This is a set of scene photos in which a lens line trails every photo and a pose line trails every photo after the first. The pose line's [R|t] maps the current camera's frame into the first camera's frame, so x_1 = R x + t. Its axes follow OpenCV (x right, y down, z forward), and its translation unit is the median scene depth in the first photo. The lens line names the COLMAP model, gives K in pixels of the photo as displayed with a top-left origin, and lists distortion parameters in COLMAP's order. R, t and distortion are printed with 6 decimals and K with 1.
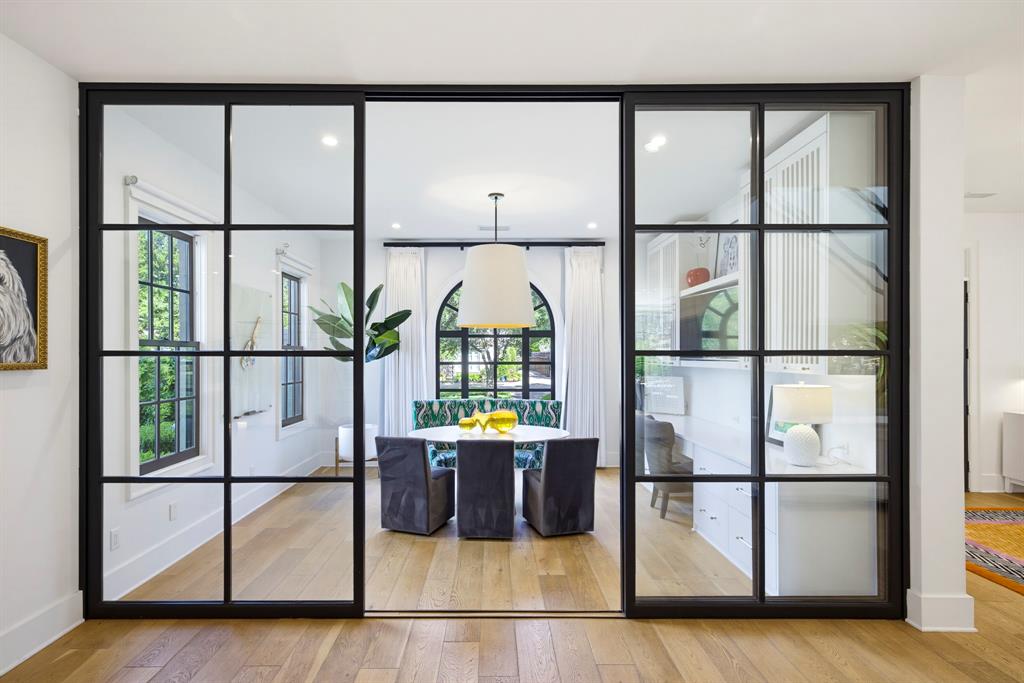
lens RADIAL K [[488.4, 0, 489.4], [0, 488.4, 352.8], [0, 0, 1]] dist [0.003681, -0.000514]
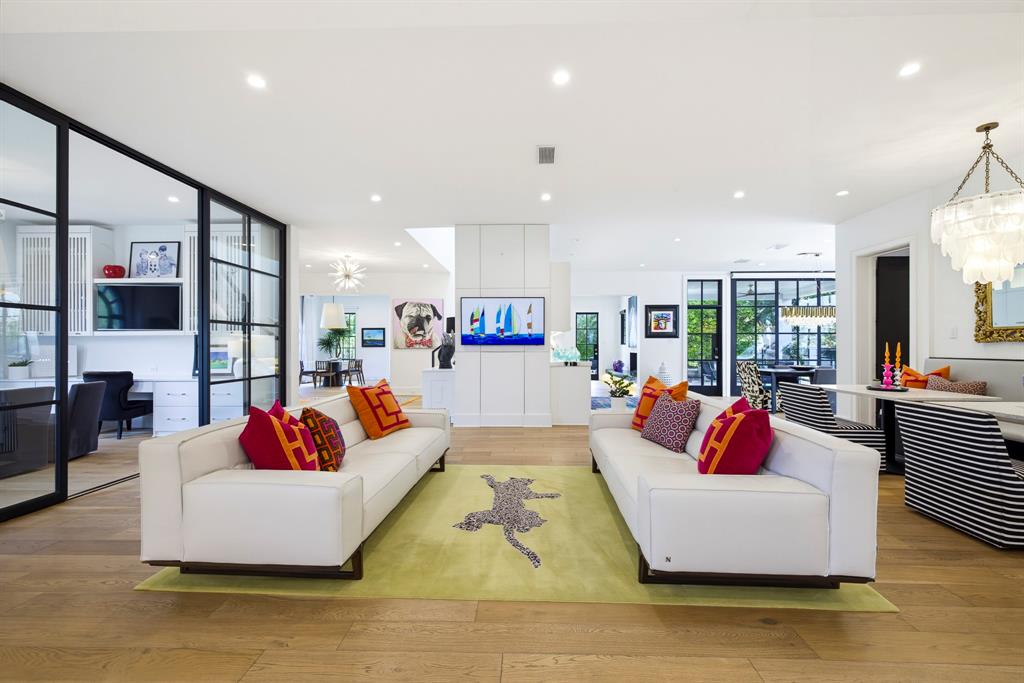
lens RADIAL K [[438.2, 0, 522.4], [0, 438.2, 343.9], [0, 0, 1]] dist [0.005872, 0.000138]
pose [[0.010718, 0.003534, 0.999936, -1.466114], [0.002309, 0.999991, -0.003559, 0.103696], [-0.999940, 0.002347, 0.010710, -0.297224]]
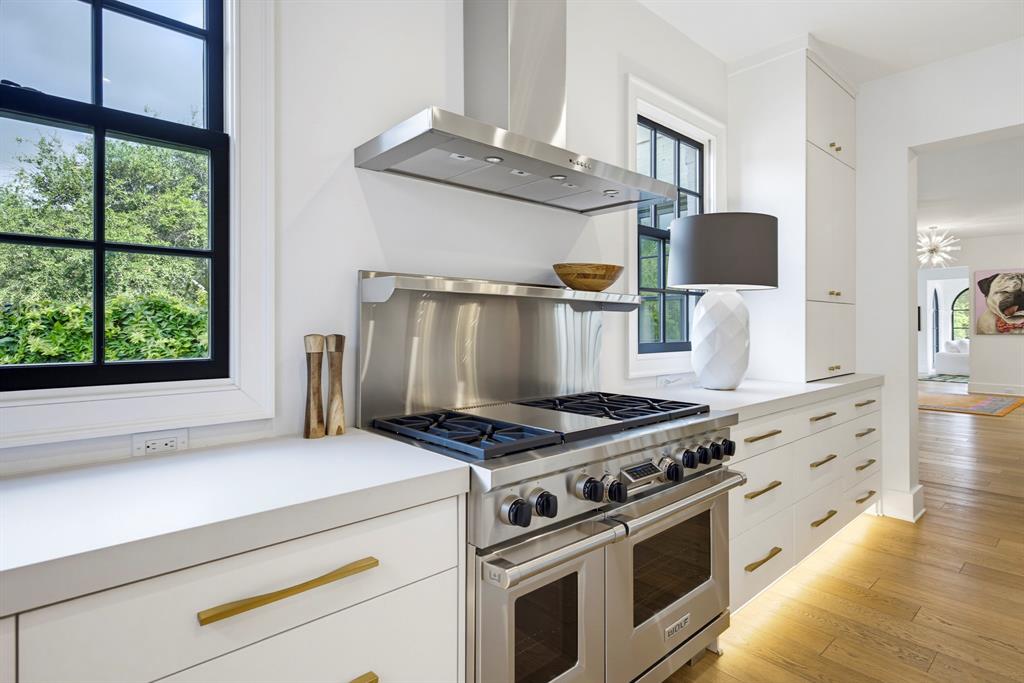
lens RADIAL K [[532.0, 0, 516.7], [0, 532.0, 331.2], [0, 0, 1]] dist [0.000559, -0.000176]
pose [[0.741097, -0.006289, 0.671369, -2.460258], [0.001855, 0.999971, 0.007321, 0.076975], [-0.671395, -0.004180, 0.741088, 0.265119]]
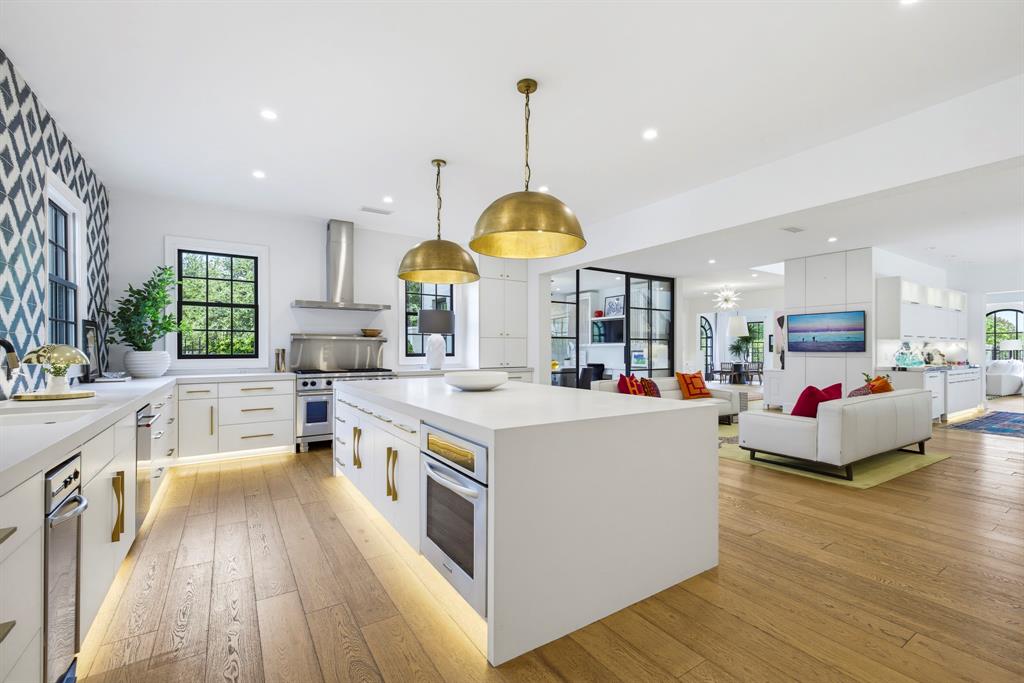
lens RADIAL K [[438.2, 0, 506.9], [0, 438.2, 350.1], [0, 0, 1]] dist [0.005872, 0.000138]
pose [[0.842235, -0.000550, 0.539110, -2.439994], [0.000544, 1.000000, 0.000170, 0.090847], [-0.539110, 0.000150, 0.842235, -1.449836]]
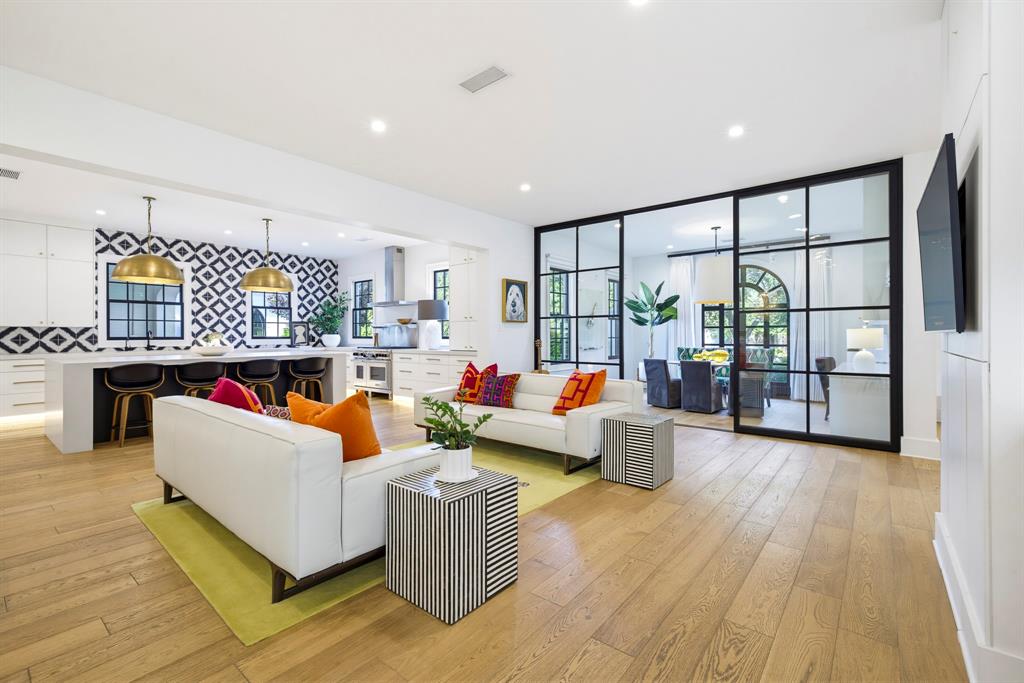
lens RADIAL K [[453.9, 0, 516.1], [0, 453.9, 334.5], [0, 0, 1]] dist [0.002817, 0.000619]
pose [[0.779749, -0.002225, -0.626088, 0.771964], [0.002955, 0.999996, 0.000126, 0.095997], [0.626085, -0.001948, 0.779752, -1.173010]]
